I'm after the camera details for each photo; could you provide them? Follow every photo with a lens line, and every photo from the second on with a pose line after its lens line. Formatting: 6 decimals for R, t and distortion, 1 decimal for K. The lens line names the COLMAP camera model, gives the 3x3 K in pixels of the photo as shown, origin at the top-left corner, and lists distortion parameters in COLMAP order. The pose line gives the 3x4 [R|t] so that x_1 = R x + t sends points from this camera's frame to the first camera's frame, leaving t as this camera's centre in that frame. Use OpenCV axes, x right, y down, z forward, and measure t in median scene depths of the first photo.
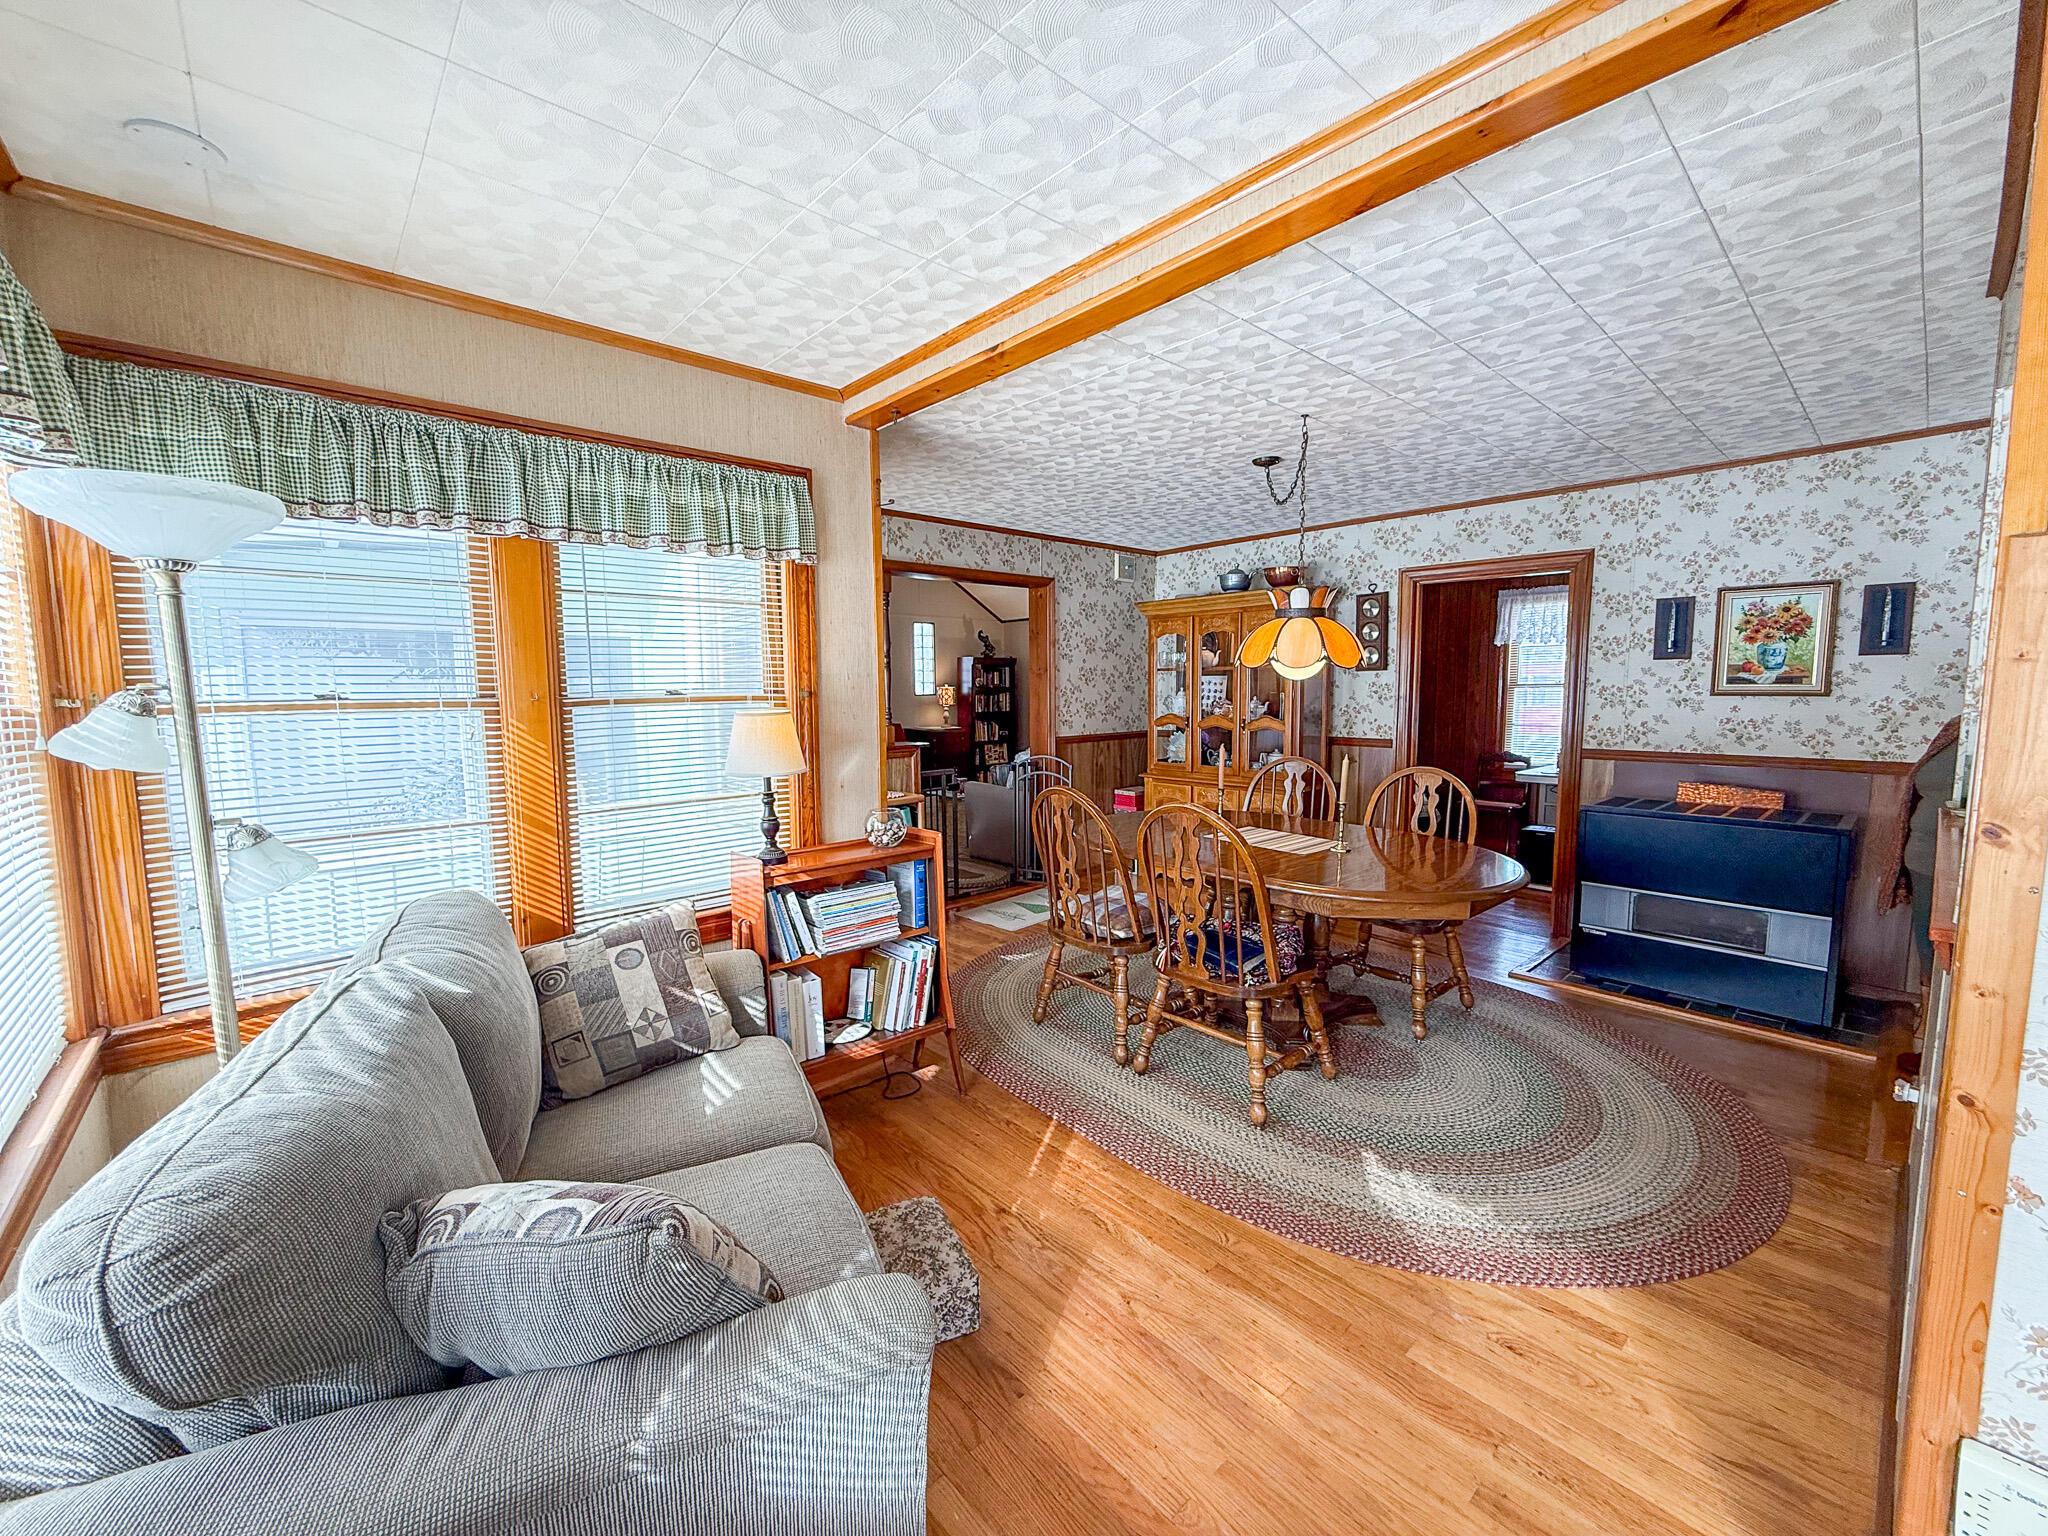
lens RADIAL K [[839.9, 0, 1024.0], [0, 839.9, 768.0], [0, 0, 1]] dist [-0.002083, -0.000056]
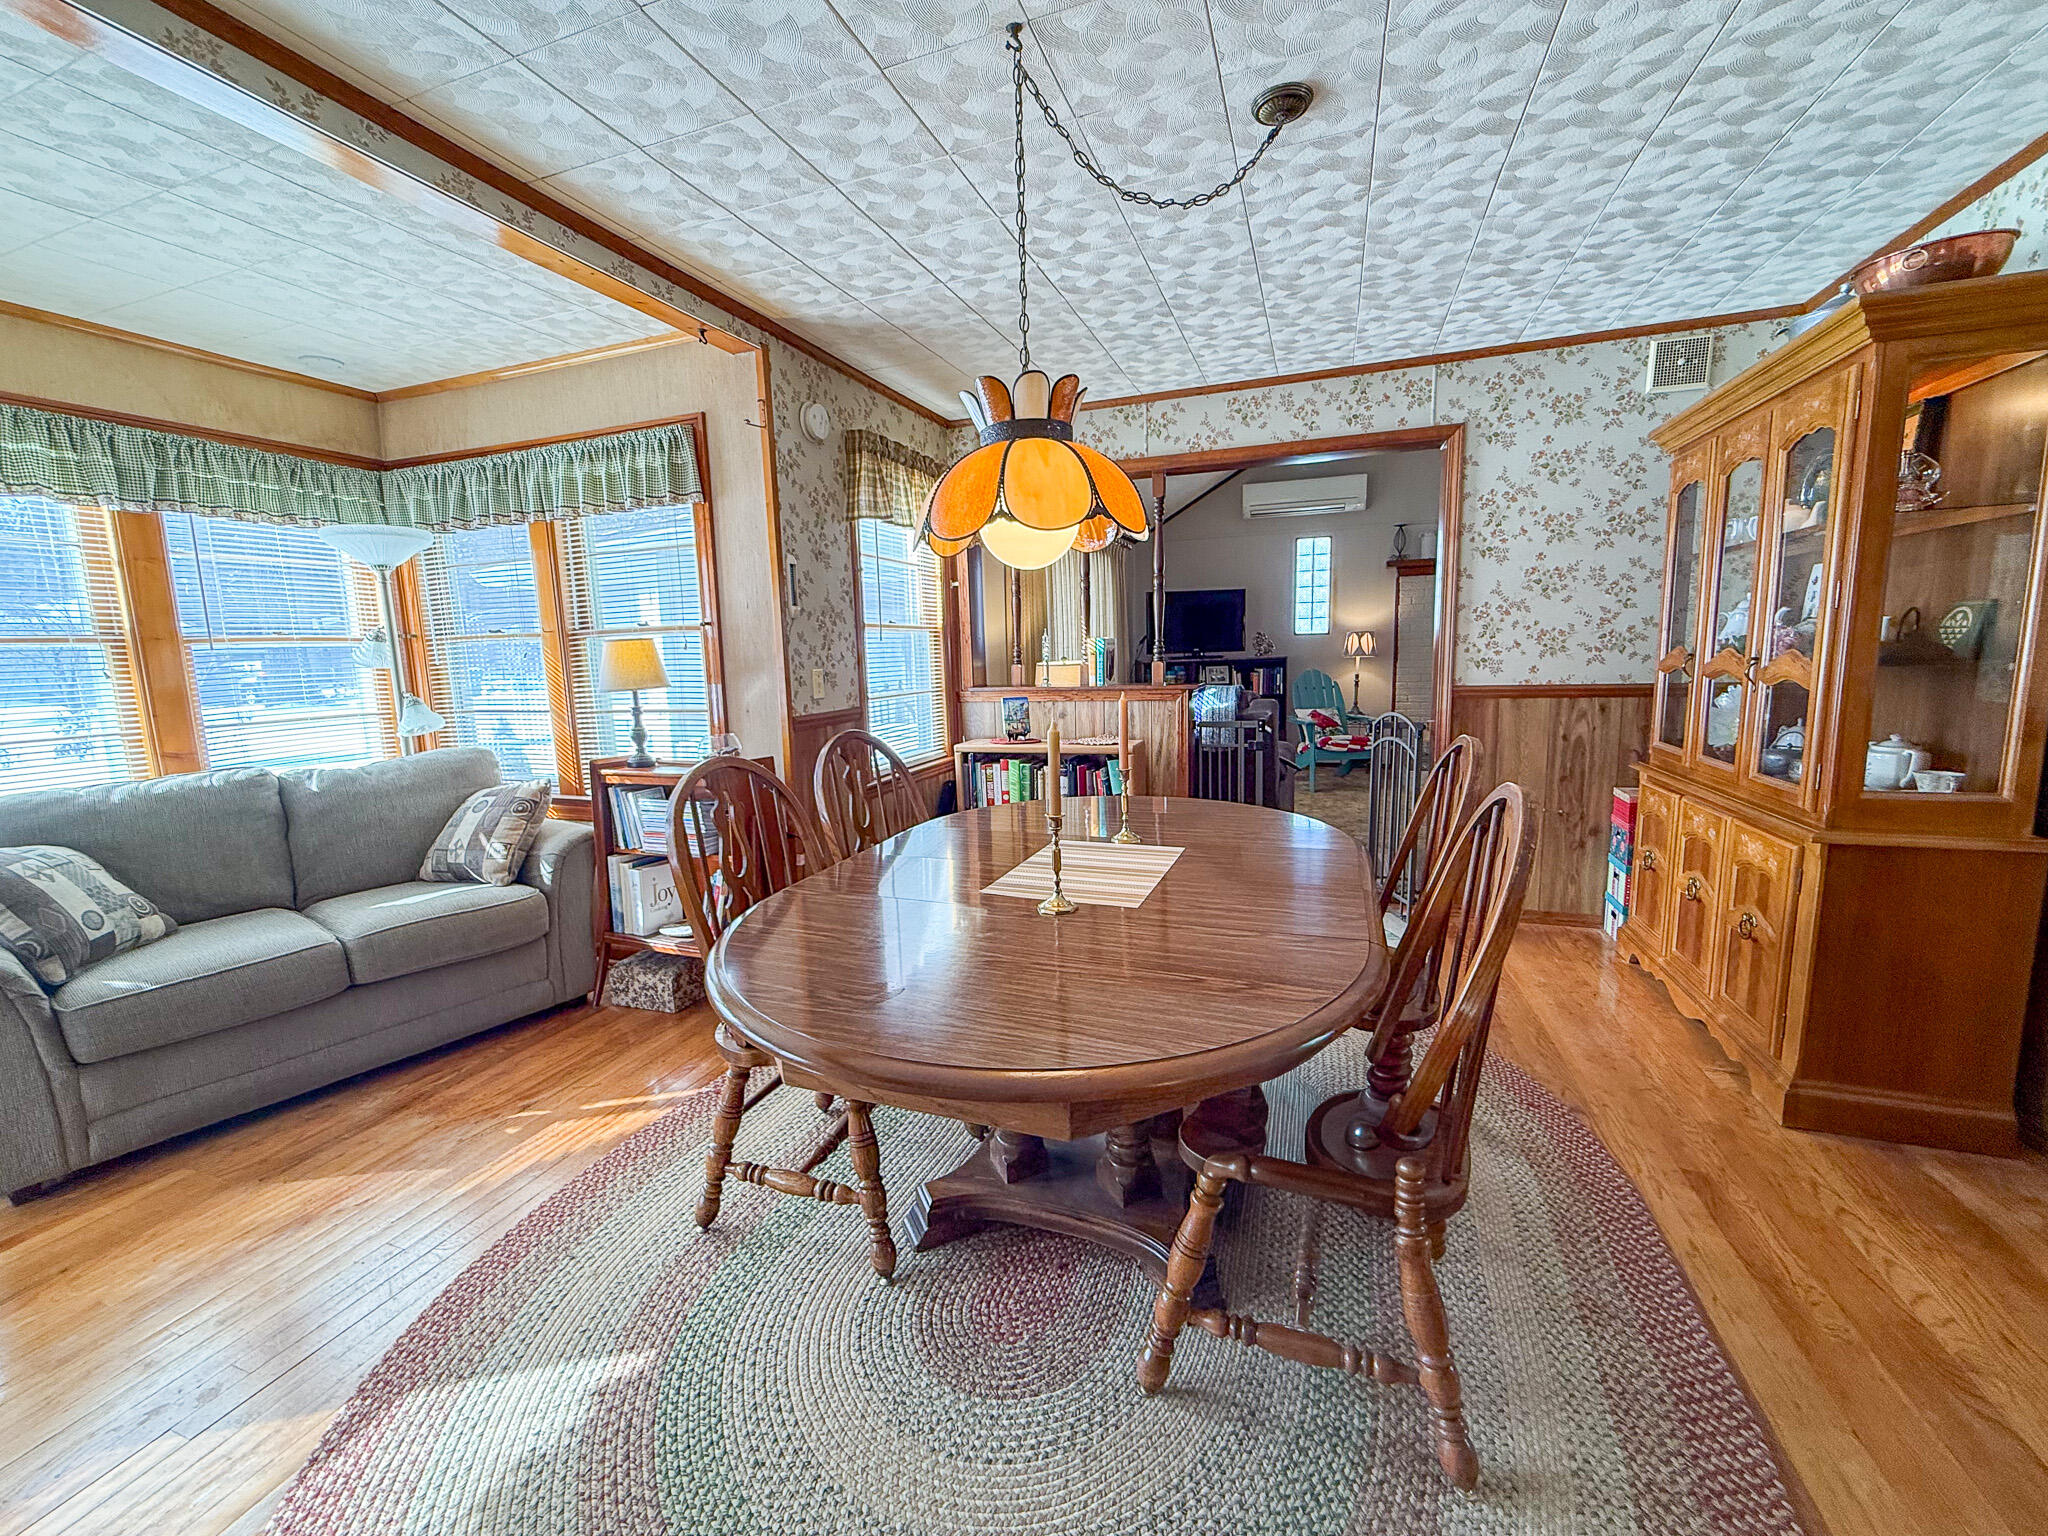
lens RADIAL K [[839.9, 0, 1024.0], [0, 839.9, 768.0], [0, 0, 1]] dist [-0.002083, -0.000056]
pose [[0.452271, 0.074563, -0.888758, 0.438637], [-0.066581, 0.996541, 0.049723, 0.010858], [0.889392, 0.036686, 0.455671, 0.444410]]
